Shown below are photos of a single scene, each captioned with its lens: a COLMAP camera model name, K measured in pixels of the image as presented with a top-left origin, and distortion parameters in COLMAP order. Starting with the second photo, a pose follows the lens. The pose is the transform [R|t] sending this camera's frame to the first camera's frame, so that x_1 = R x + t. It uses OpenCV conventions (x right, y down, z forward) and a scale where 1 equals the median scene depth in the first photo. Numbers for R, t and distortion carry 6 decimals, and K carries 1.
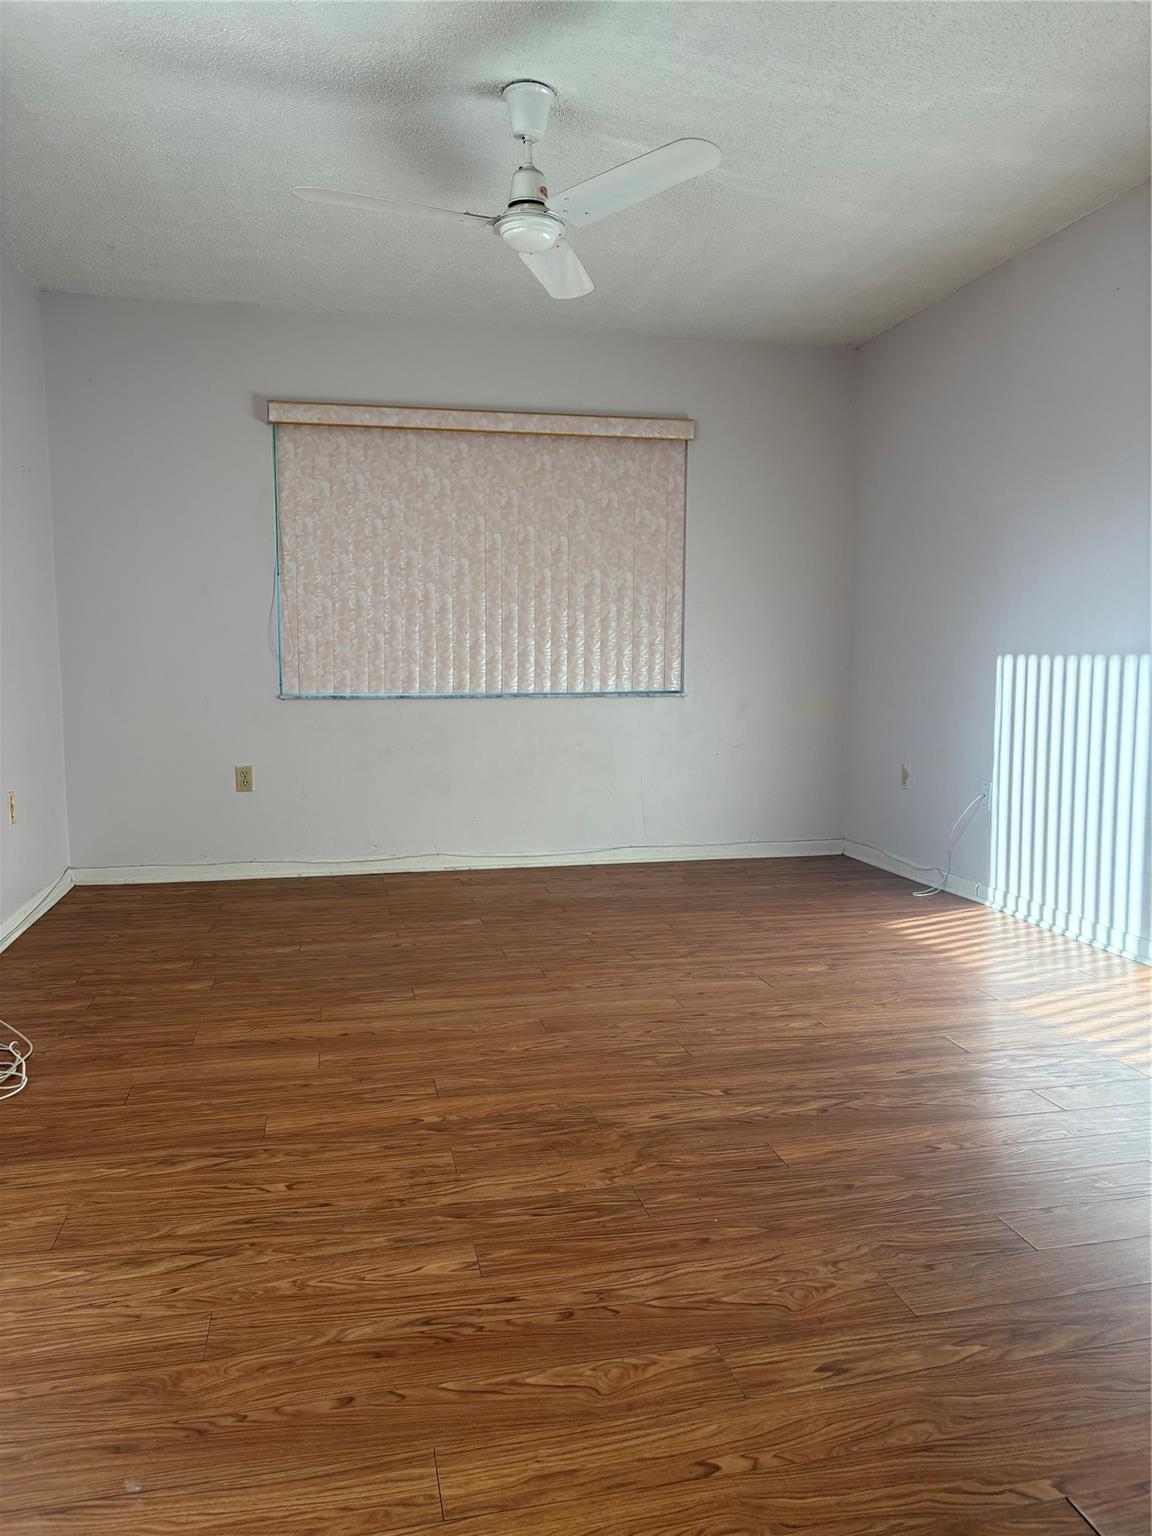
lens RADIAL K [[1159.9, 0, 583.5], [0, 1159.9, 787.2], [0, 0, 1]] dist [0.042996, -0.034480]
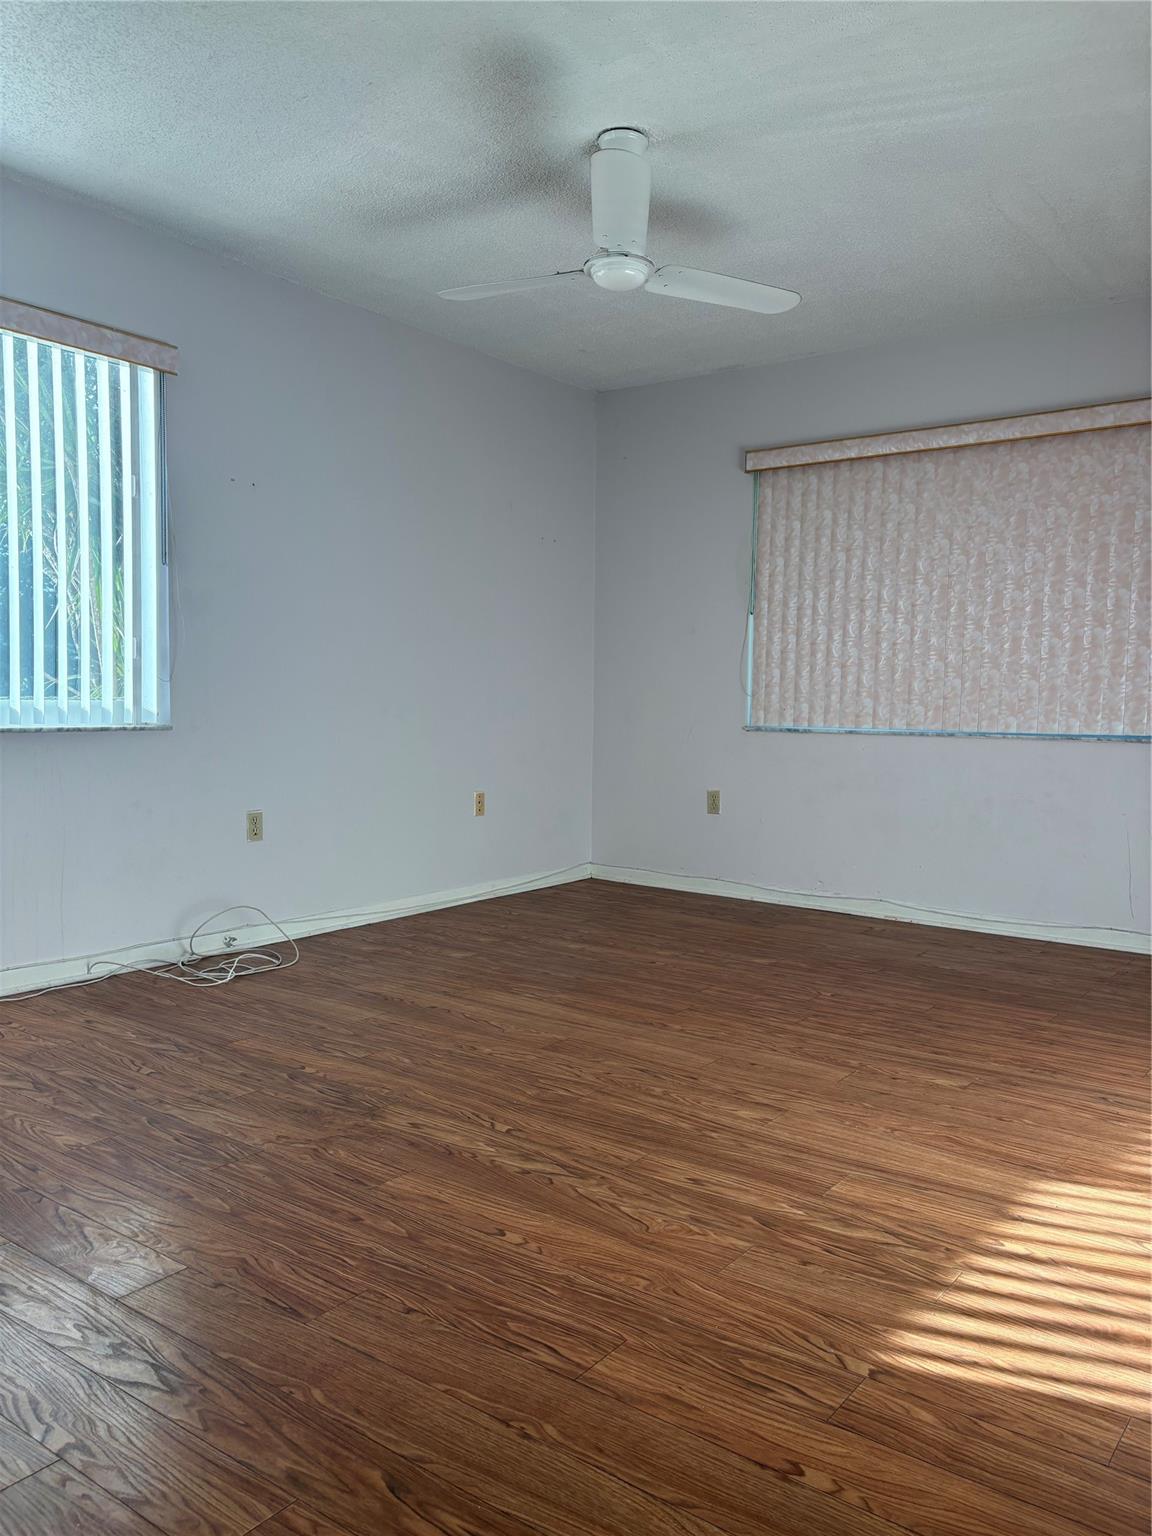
lens RADIAL K [[1159.9, 0, 583.5], [0, 1159.9, 787.2], [0, 0, 1]] dist [0.042996, -0.034480]
pose [[0.651910, 0.072253, -0.754846, 0.758892], [-0.100172, 0.994932, 0.008722, -0.031337], [0.751651, 0.069928, 0.655844, 0.342450]]
